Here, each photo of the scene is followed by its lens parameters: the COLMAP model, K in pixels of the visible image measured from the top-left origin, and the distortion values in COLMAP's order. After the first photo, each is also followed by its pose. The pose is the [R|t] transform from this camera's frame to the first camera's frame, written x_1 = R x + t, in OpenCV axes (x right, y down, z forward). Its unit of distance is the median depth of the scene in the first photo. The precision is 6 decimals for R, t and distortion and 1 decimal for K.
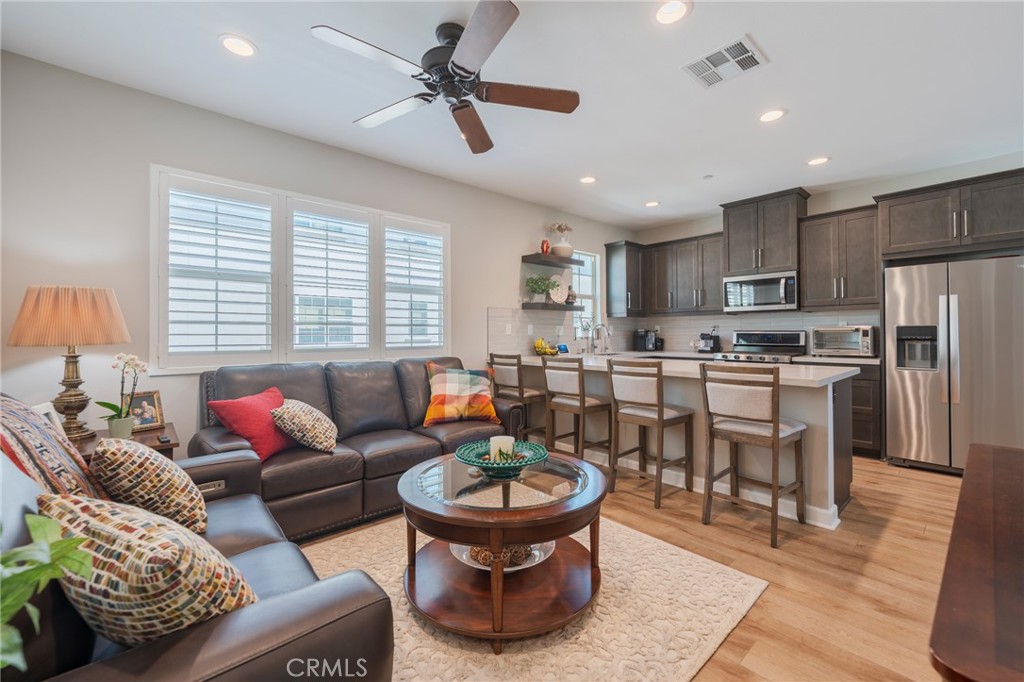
lens RADIAL K [[429.5, 0, 500.6], [0, 429.5, 329.5], [0, 0, 1]] dist [0.000146, -0.000358]
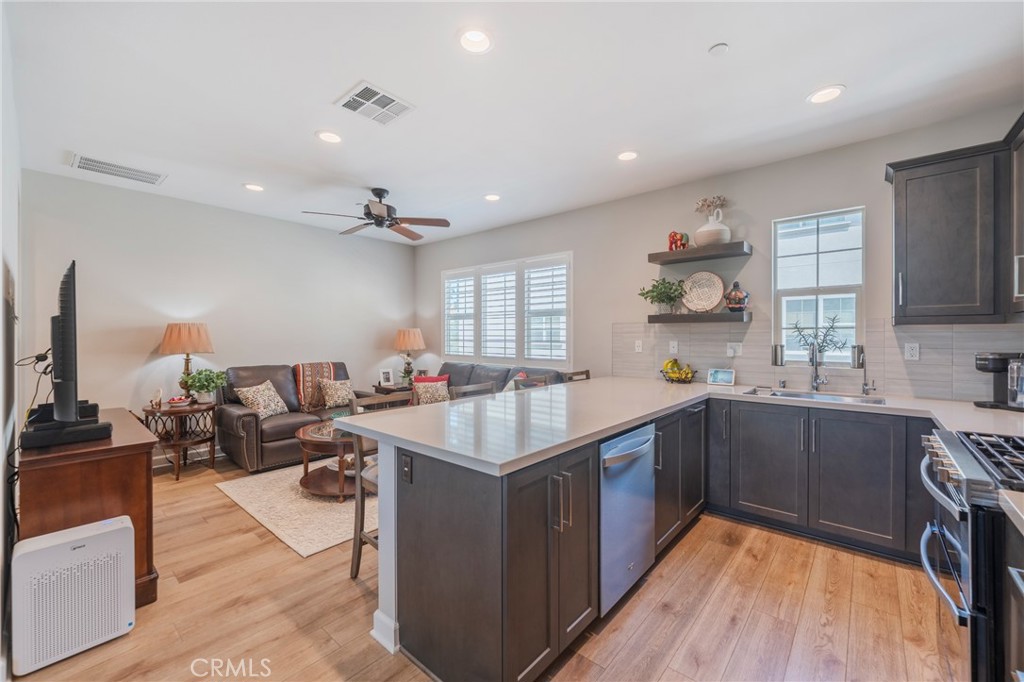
lens RADIAL K [[412.2, 0, 510.4], [0, 412.2, 338.0], [0, 0, 1]] dist [-0.000255, -0.000274]
pose [[0.126231, 0.009963, -0.991951, 0.845982], [0.010441, 0.999881, 0.011372, -0.030754], [0.991946, -0.011792, 0.126111, 0.646471]]
